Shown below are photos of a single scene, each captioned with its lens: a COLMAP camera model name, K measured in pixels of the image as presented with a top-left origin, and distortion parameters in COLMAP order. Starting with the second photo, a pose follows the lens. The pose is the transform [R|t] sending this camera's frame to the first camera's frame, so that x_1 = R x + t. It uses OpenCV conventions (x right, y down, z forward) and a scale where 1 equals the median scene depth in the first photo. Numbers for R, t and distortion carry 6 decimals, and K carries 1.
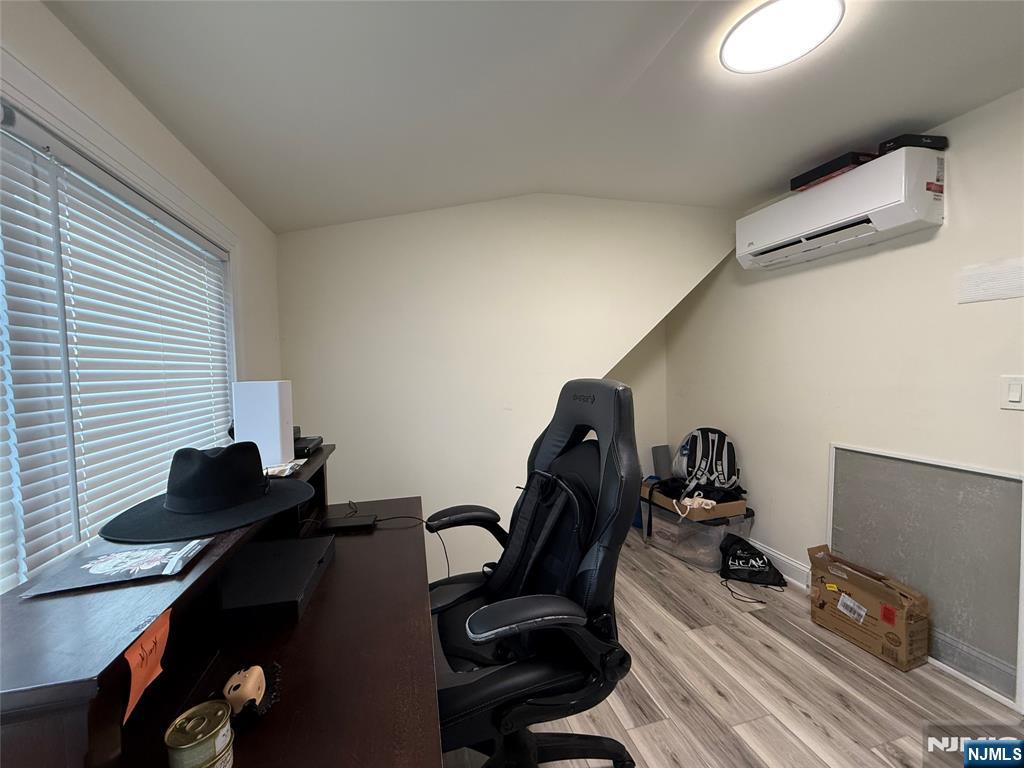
lens RADIAL K [[407.4, 0, 510.1], [0, 407.4, 383.0], [0, 0, 1]] dist [-0.000978, 0.000522]
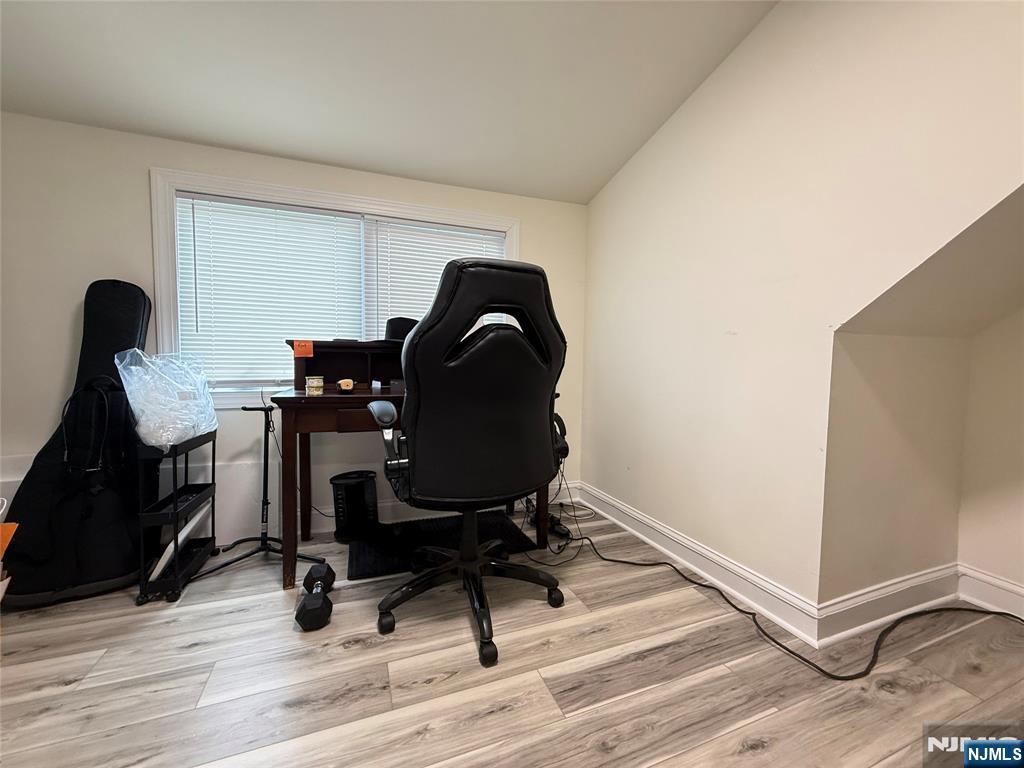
lens RADIAL K [[409.2, 0, 510.8], [0, 409.2, 382.4], [0, 0, 1]] dist [0.000265, 0.000062]
pose [[0.110176, 0.082264, -0.990502, 1.041292], [-0.054475, 0.995571, 0.076626, 0.177688], [0.992418, 0.045516, 0.114170, 0.785327]]
